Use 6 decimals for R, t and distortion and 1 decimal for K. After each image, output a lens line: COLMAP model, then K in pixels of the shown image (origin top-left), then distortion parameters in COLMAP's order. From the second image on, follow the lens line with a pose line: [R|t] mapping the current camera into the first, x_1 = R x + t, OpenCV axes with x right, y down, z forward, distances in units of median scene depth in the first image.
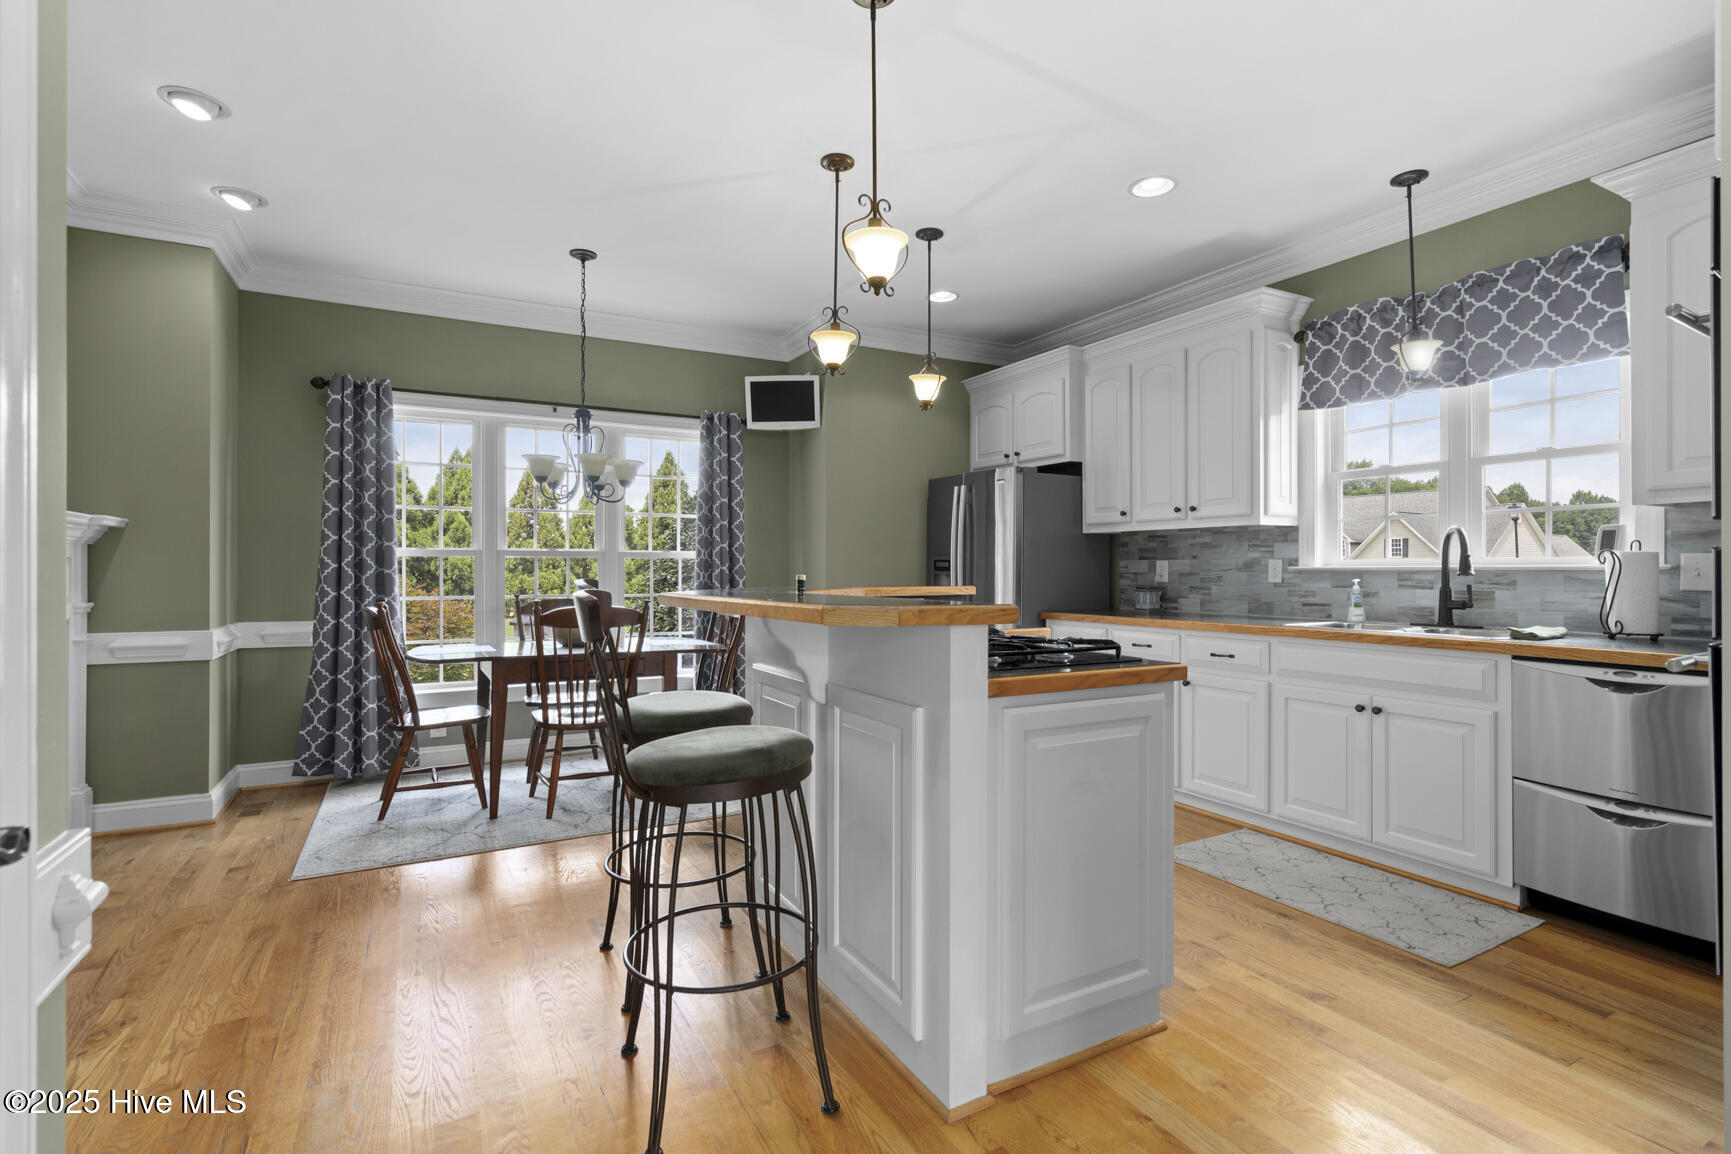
lens RADIAL K [[801.6, 0, 868.0], [0, 801.6, 567.0], [0, 0, 1]] dist [-0.003780, 0.000215]
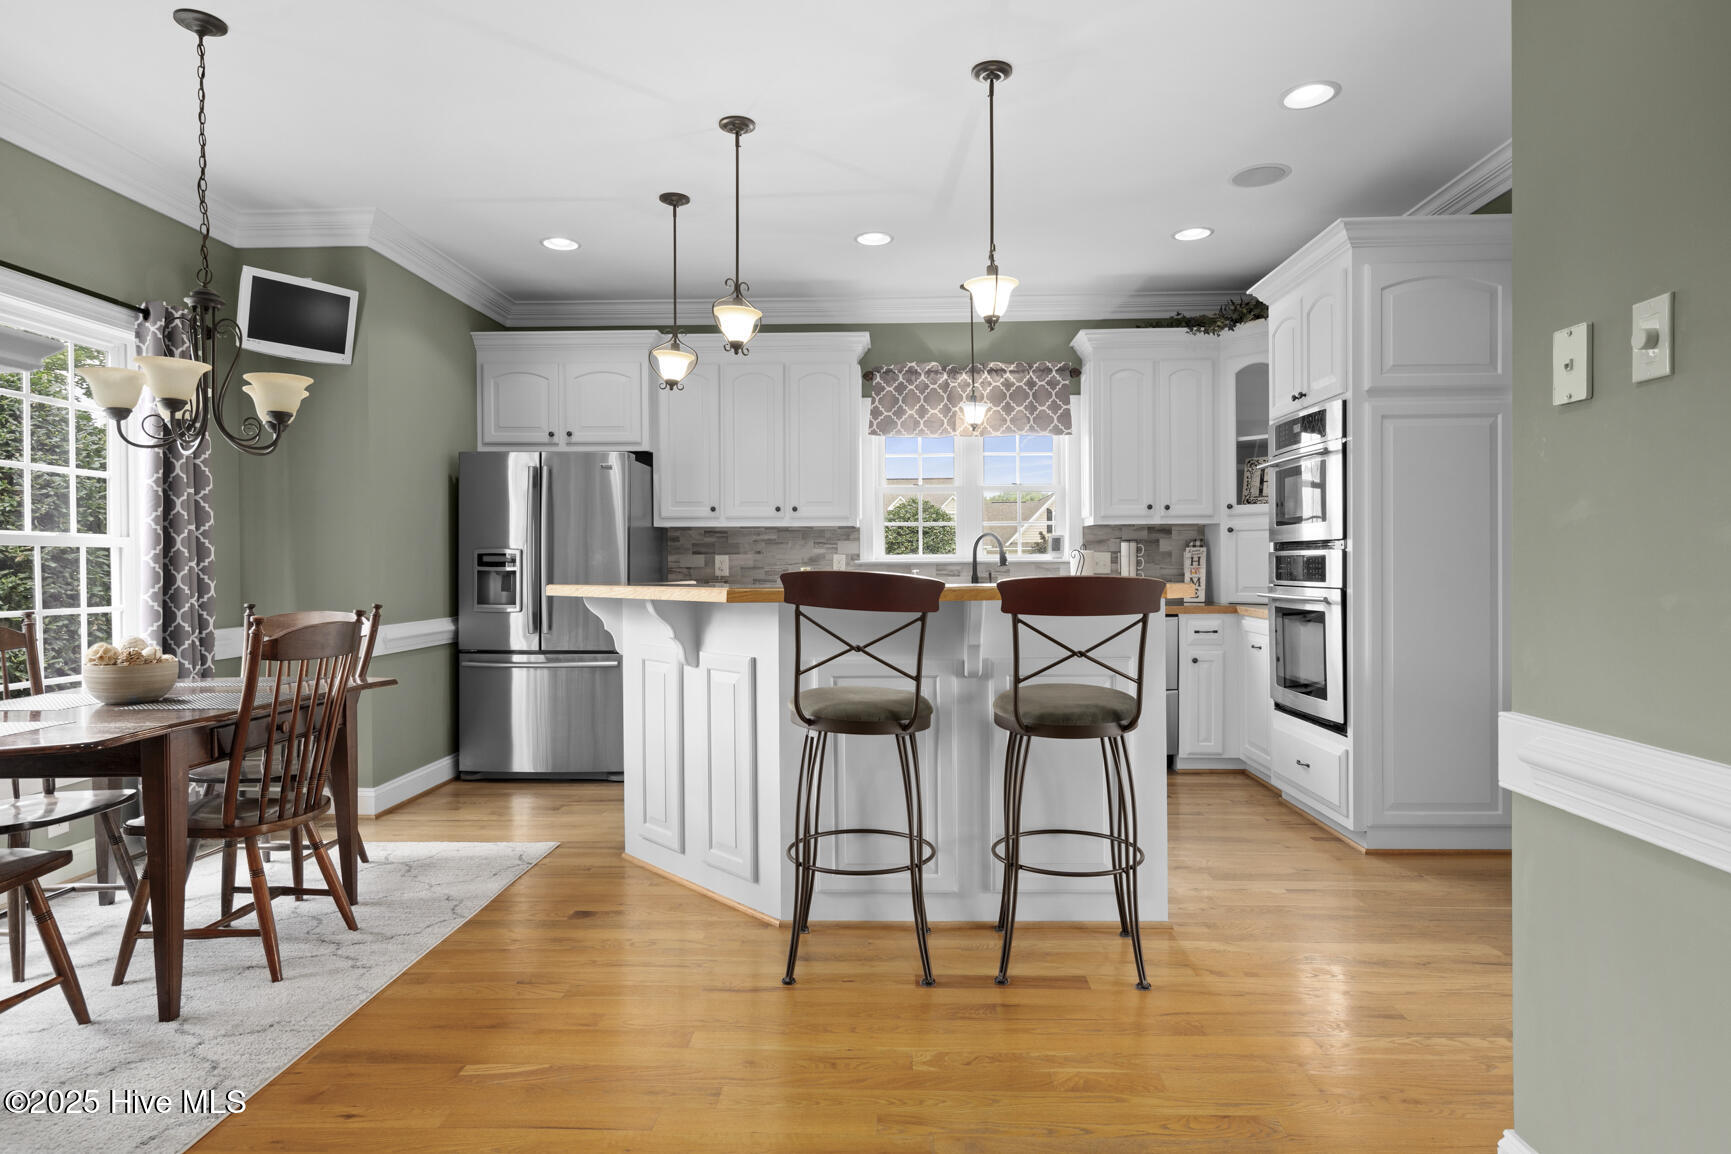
lens RADIAL K [[952.5, 0, 863.9], [0, 952.5, 571.7], [0, 0, 1]] dist [0.001160, -0.001295]
pose [[0.514193, -0.010227, 0.857613, -0.668104], [0.005236, 0.999948, 0.008785, 0.003834], [-0.857658, -0.000027, 0.514220, 0.220880]]
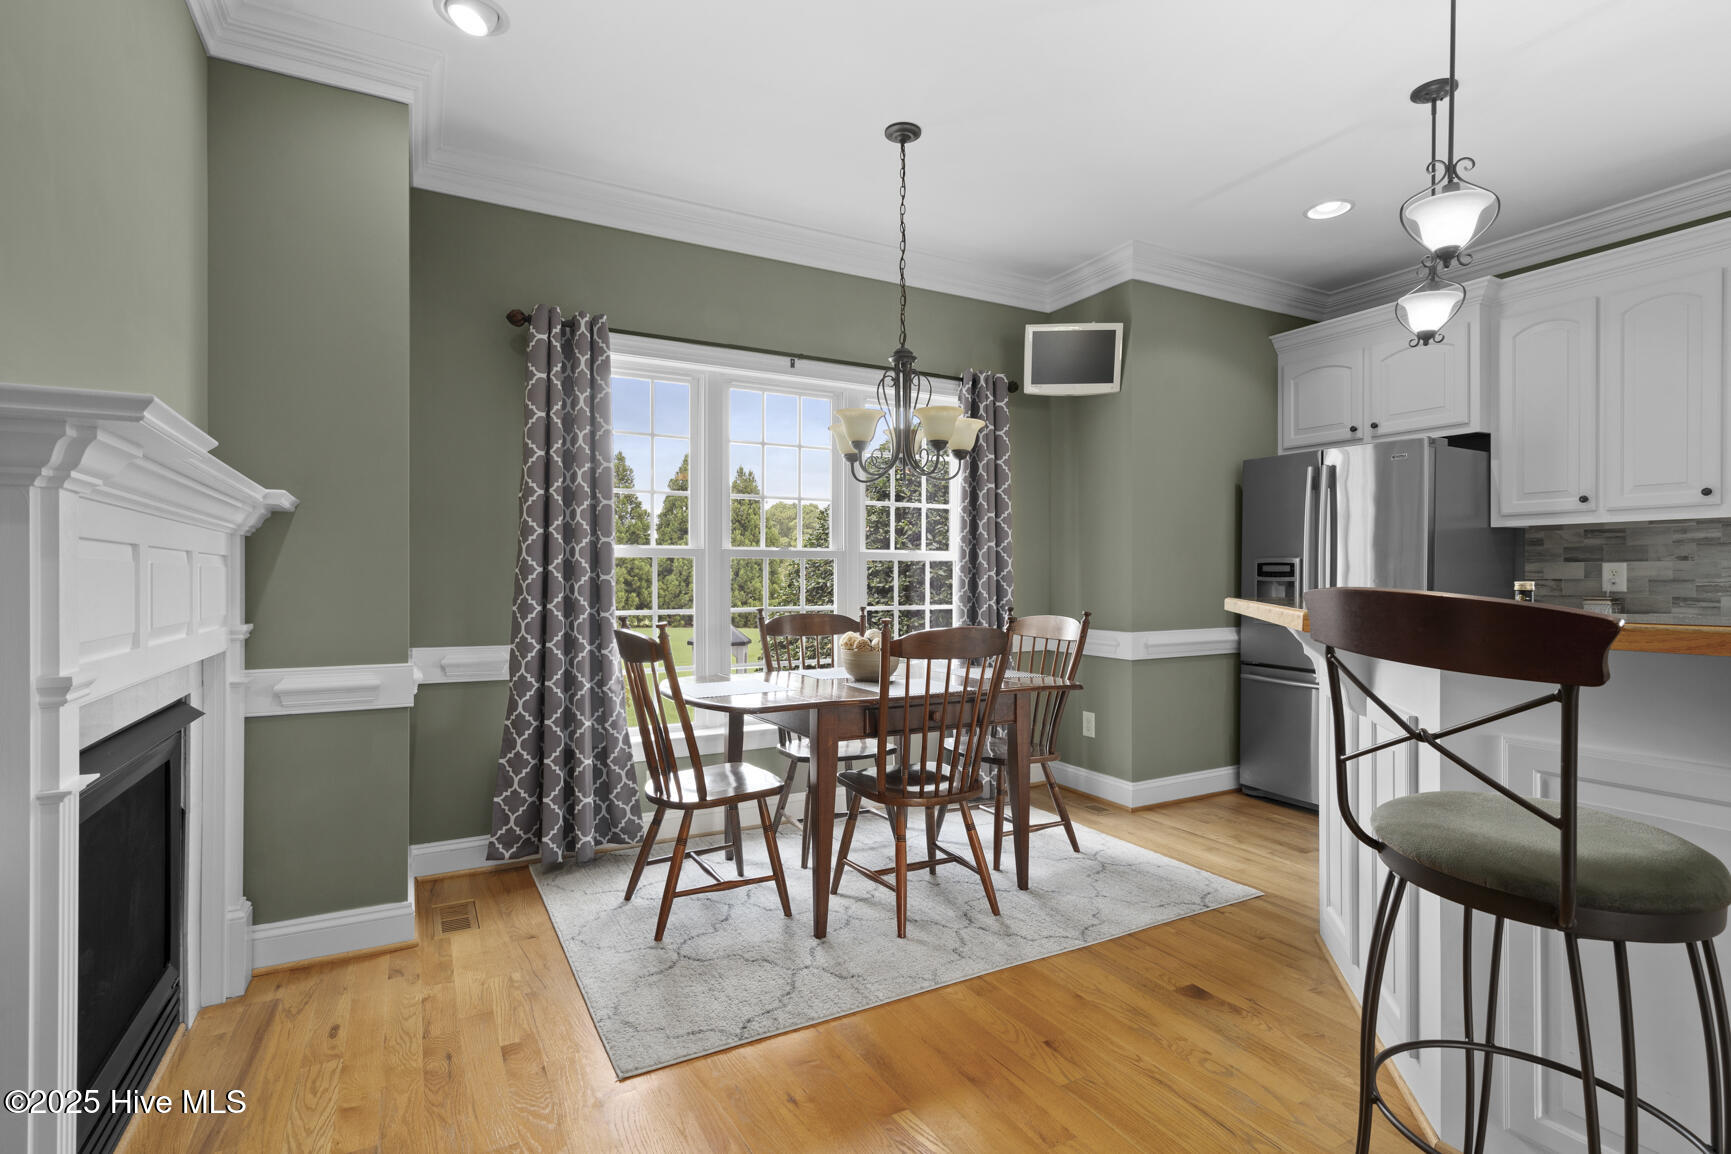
lens RADIAL K [[818.5, 0, 871.1], [0, 818.5, 577.8], [0, 0, 1]] dist [-0.004880, 0.002402]
pose [[0.999997, -0.000354, -0.002546, -0.361496], [0.000363, 0.999994, 0.003374, 0.003336], [0.002545, -0.003375, 0.999991, 0.256640]]
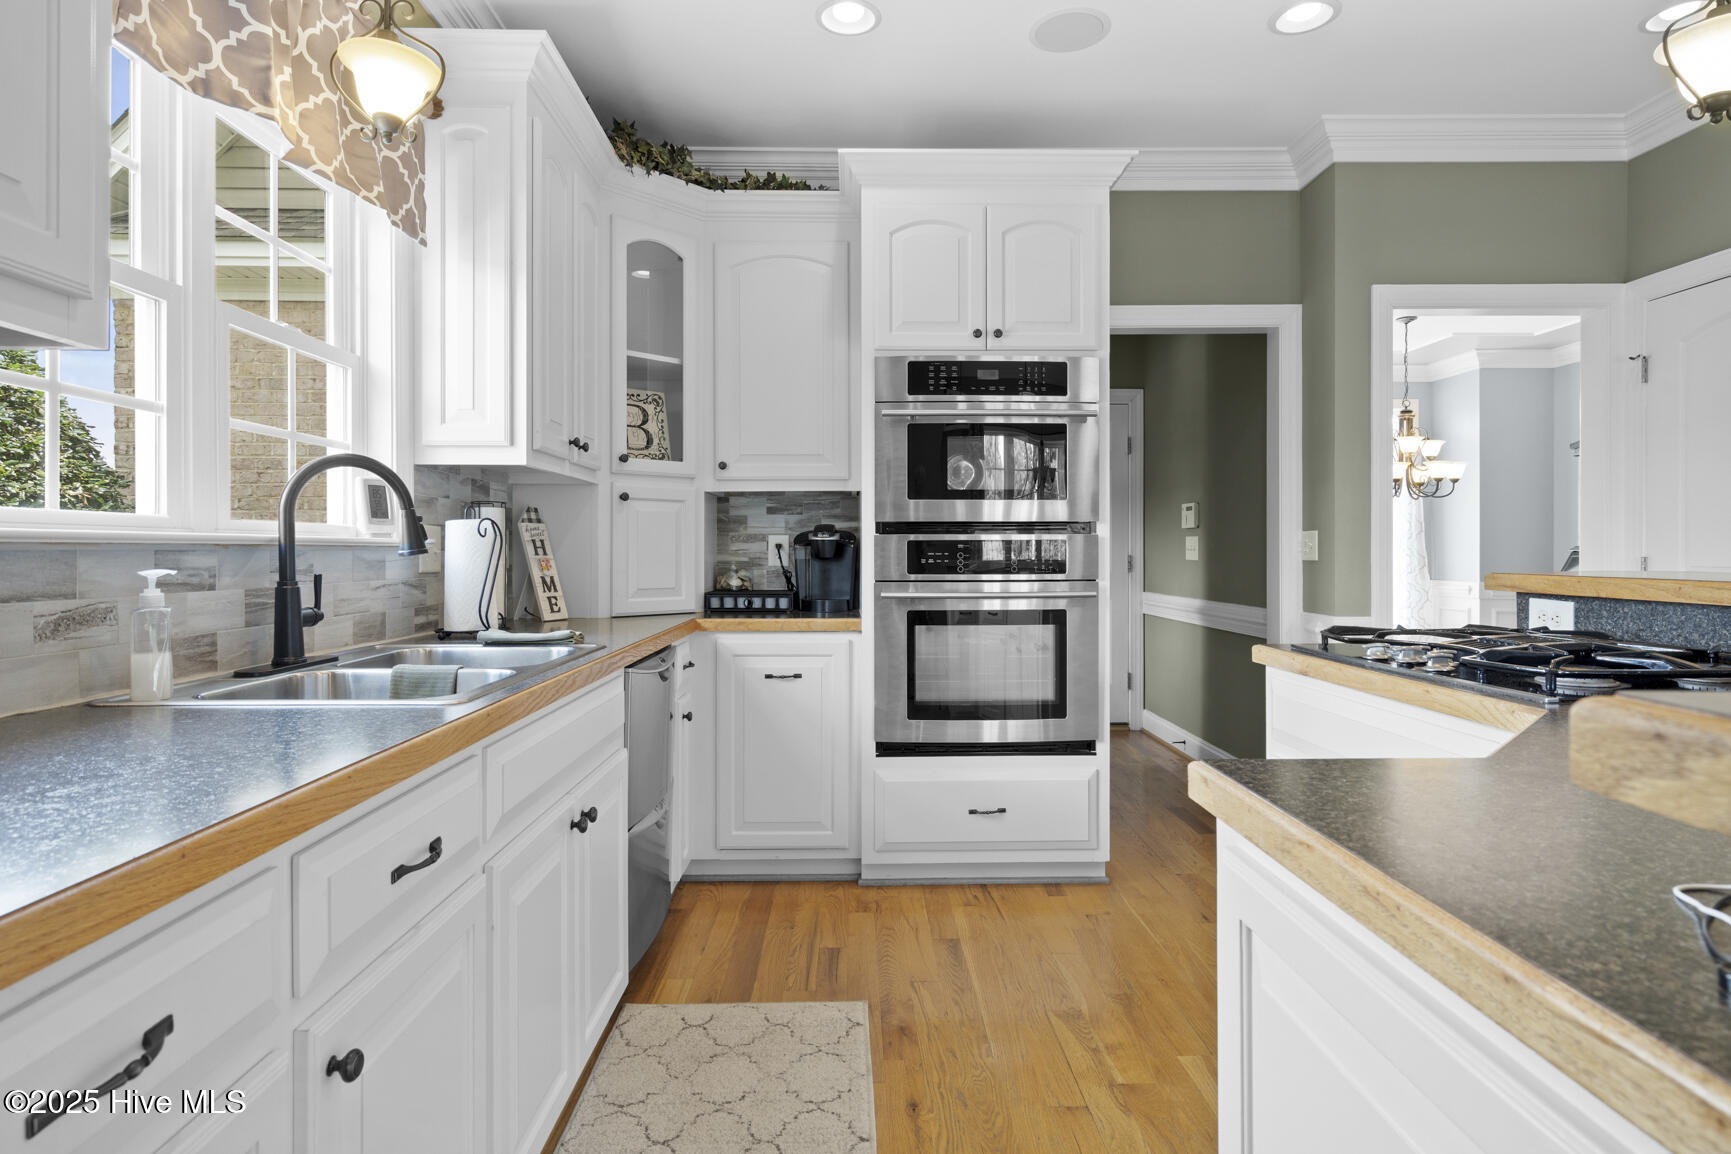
lens RADIAL K [[874.4, 0, 876.4], [0, 874.4, 565.1], [0, 0, 1]] dist [-0.000804, 0.000408]
pose [[-0.890041, -0.005155, 0.455852, 0.156325], [0.000854, 0.999915, 0.012975, 0.007481], [-0.455881, 0.011938, -0.889961, 0.995778]]
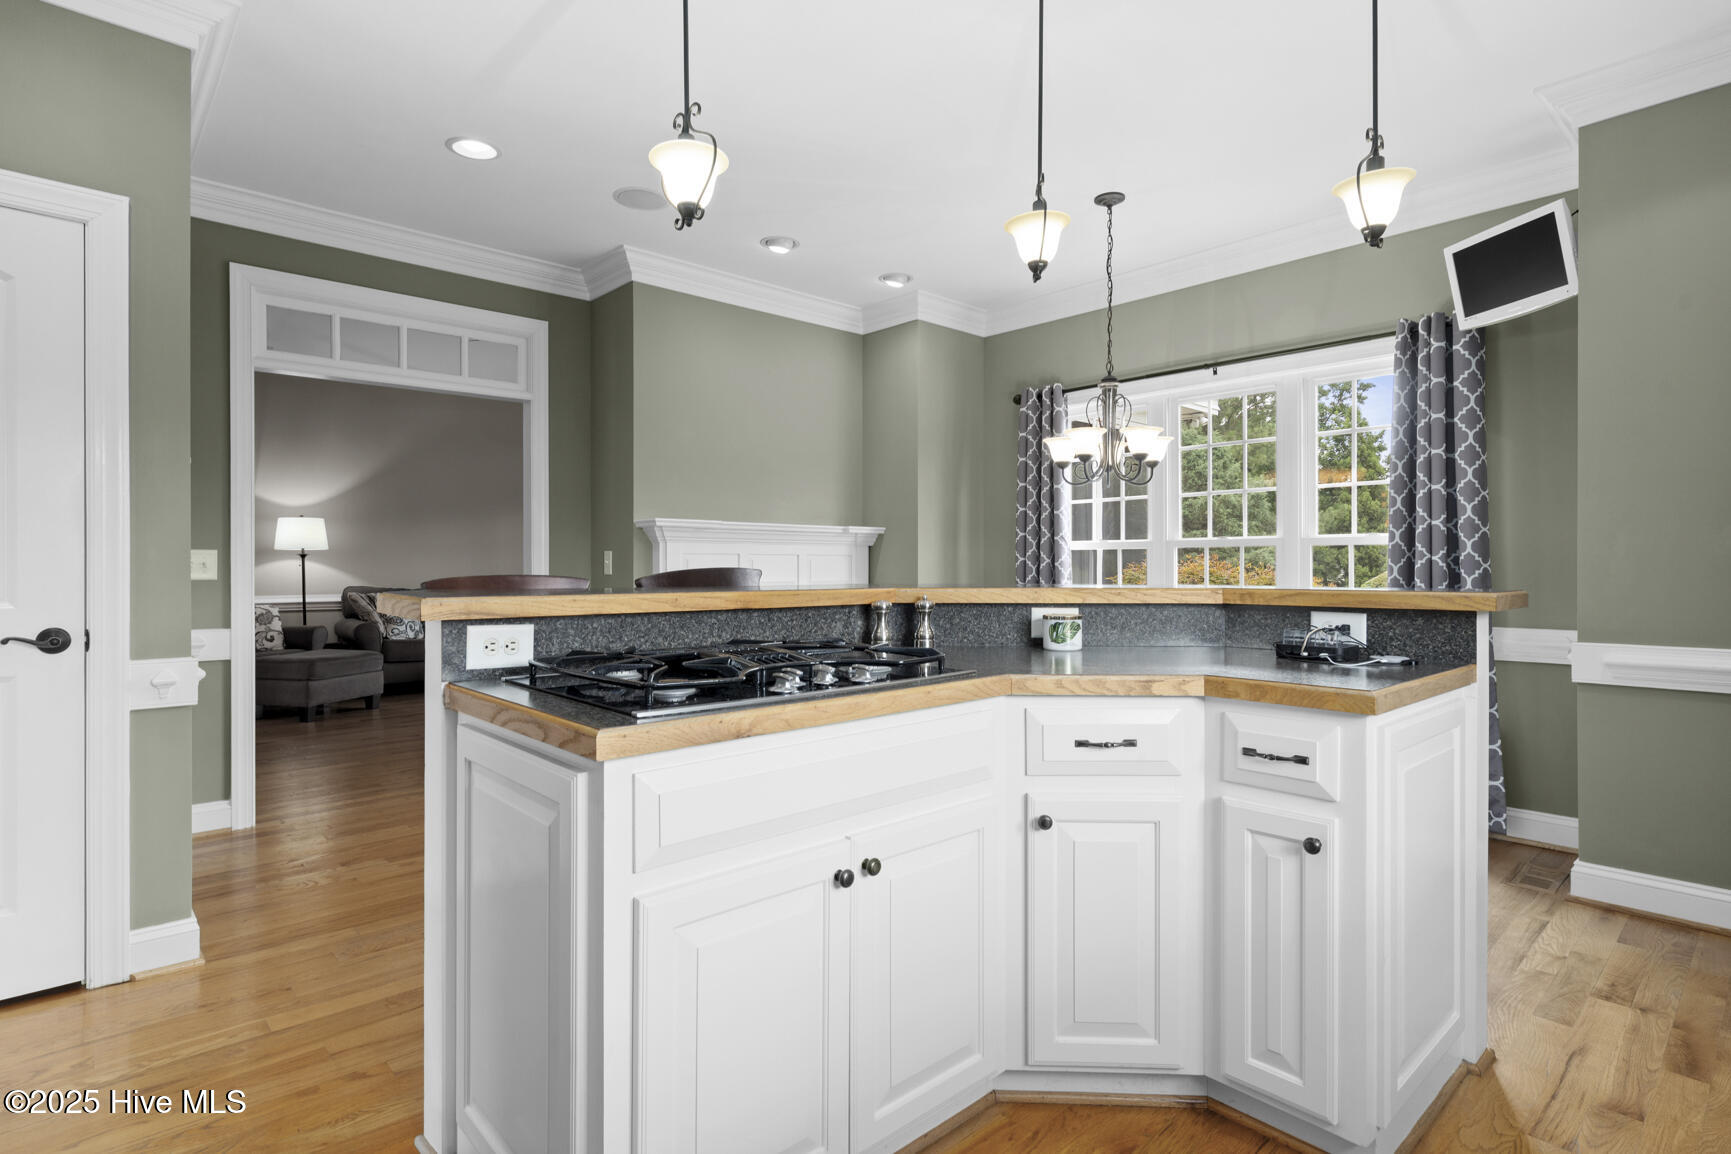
lens RADIAL K [[874.4, 0, 863.1], [0, 874.4, 562.1], [0, 0, 1]] dist [-0.000804, 0.000408]
pose [[0.227514, -0.004138, -0.973766, 0.483409], [0.005479, 0.999981, -0.002969, 0.005104], [0.973759, -0.004660, 0.227533, 0.491079]]
